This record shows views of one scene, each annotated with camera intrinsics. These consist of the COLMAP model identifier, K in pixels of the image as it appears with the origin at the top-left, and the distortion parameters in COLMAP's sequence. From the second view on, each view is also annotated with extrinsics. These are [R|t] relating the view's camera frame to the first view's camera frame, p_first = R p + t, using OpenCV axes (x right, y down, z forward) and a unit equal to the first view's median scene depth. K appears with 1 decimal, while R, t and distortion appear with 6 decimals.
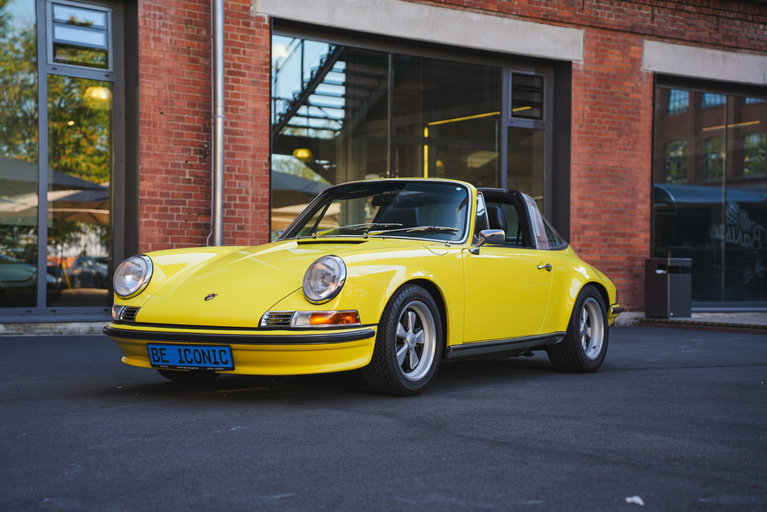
lens RADIAL K [[1219.8, 0, 383.5], [0, 1219.8, 256.0], [0, 0, 1]] dist [0.233073, 1.182467]
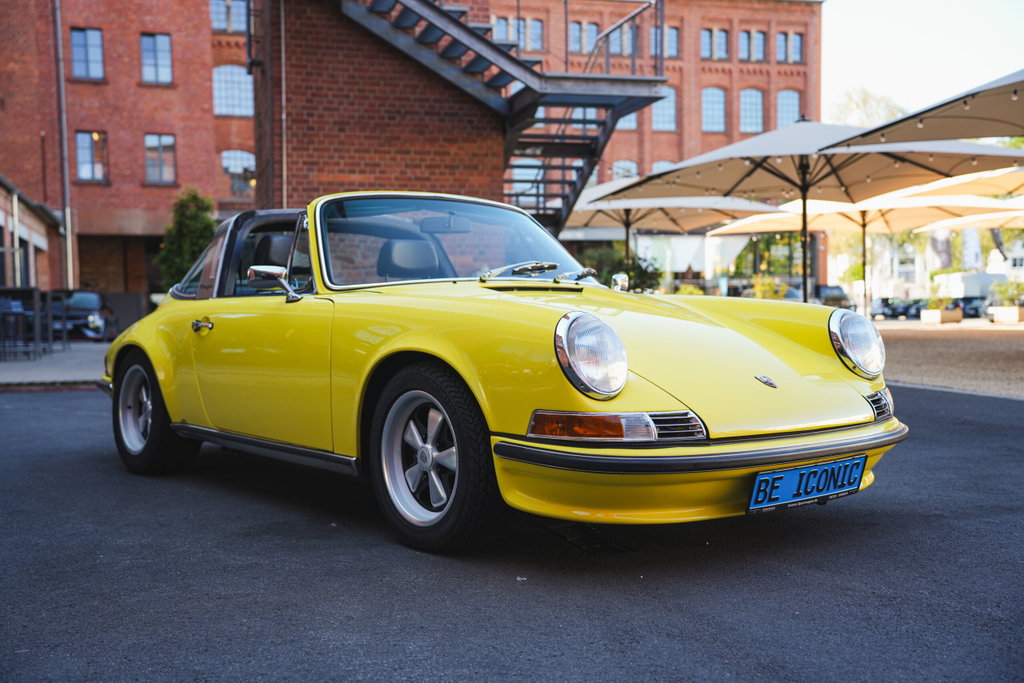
lens RADIAL K [[1092.3, 0, 512.0], [0, 1092.3, 341.5], [0, 0, 1]] dist [0.122284, 0.023078]
pose [[0.326462, -0.040331, 0.944350, -0.258118], [0.003111, 0.999130, 0.041595, -0.003246], [-0.945205, -0.010641, 0.326303, 0.353981]]
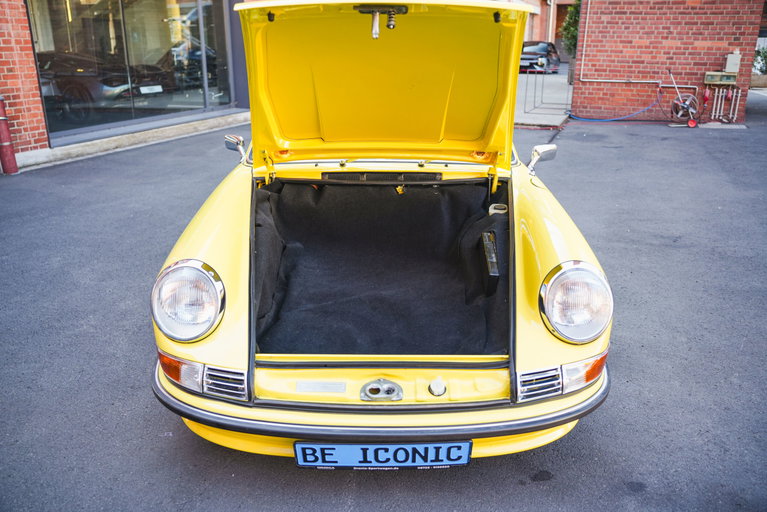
lens RADIAL K [[616.1, 0, 383.5], [0, 616.1, 256.0], [0, 0, 1]] dist [-0.097575, 0.075656]
pose [[0.845775, -0.183256, 0.501081, -0.106819], [-0.001823, 0.938165, 0.346183, -0.042319], [-0.533537, -0.293706, 0.793142, 0.290146]]
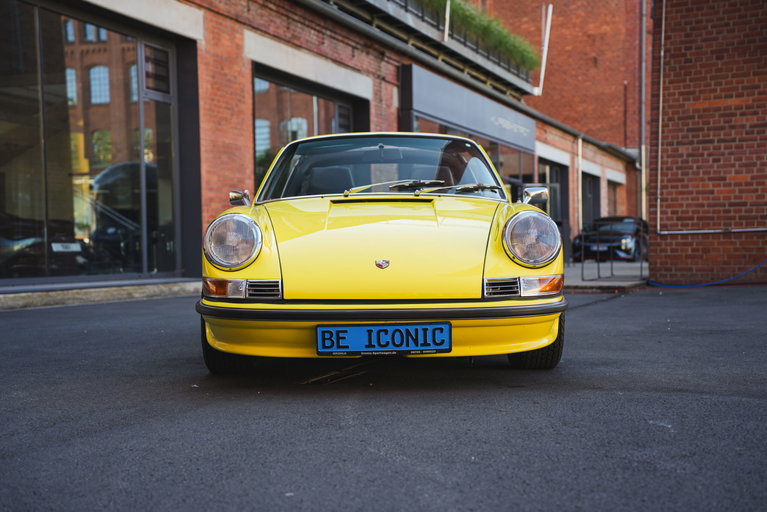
lens RADIAL K [[1032.2, 0, 383.5], [0, 1032.2, 256.0], [0, 0, 1]] dist [0.245500, 0.050932]
pose [[0.846932, -0.024812, 0.531122, -0.188041], [0.013122, 0.999582, 0.025773, 0.004022], [-0.531540, -0.014859, 0.846903, 0.159714]]
